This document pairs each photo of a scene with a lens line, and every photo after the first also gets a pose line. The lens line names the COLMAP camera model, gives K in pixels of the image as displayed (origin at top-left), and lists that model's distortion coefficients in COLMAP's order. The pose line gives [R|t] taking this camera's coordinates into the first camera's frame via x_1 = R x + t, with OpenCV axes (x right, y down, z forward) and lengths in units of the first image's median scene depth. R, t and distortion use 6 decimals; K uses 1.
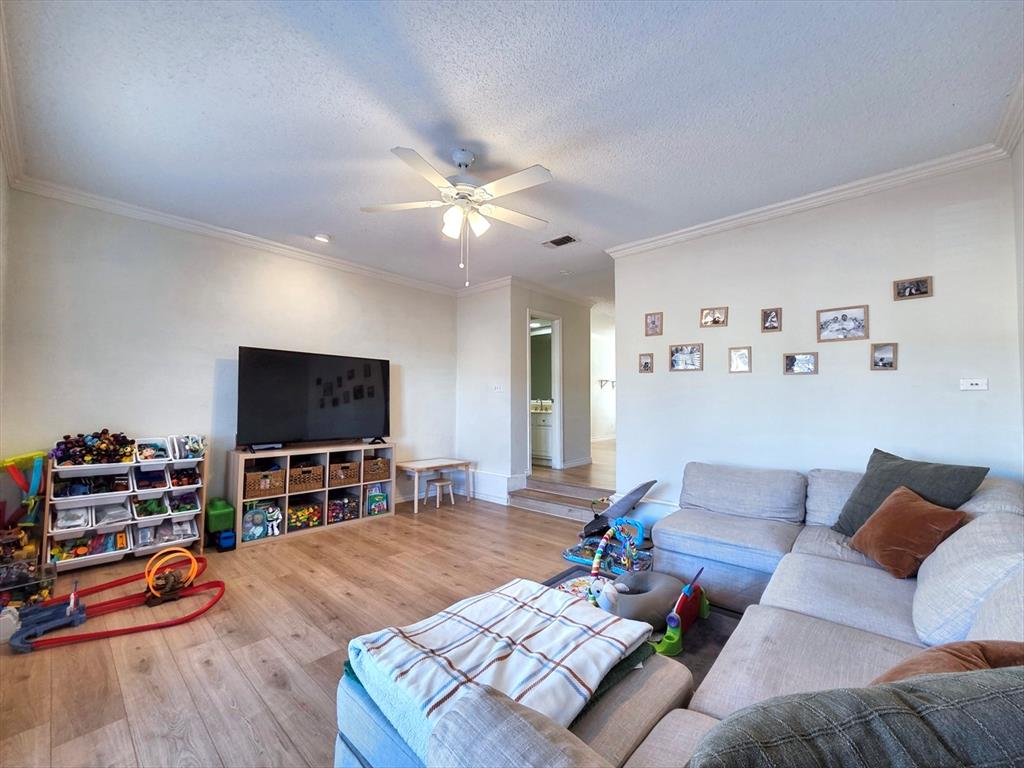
lens RADIAL K [[418.7, 0, 507.4], [0, 418.7, 388.0], [0, 0, 1]] dist [0.000852, -0.000531]
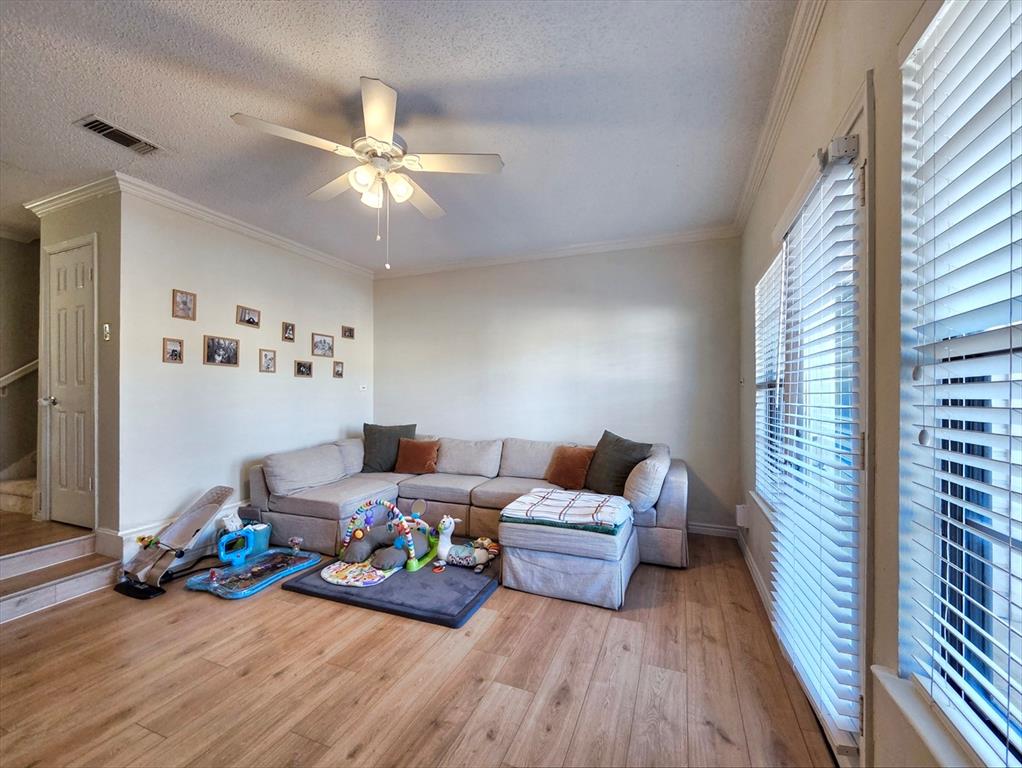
lens RADIAL K [[417.8, 0, 513.0], [0, 417.8, 393.9], [0, 0, 1]] dist [0.000852, -0.000531]
pose [[-0.350442, 0.000872, 0.936584, -0.826096], [-0.025895, 0.999608, -0.010620, 0.018933], [-0.936226, -0.027974, -0.350282, 0.864174]]
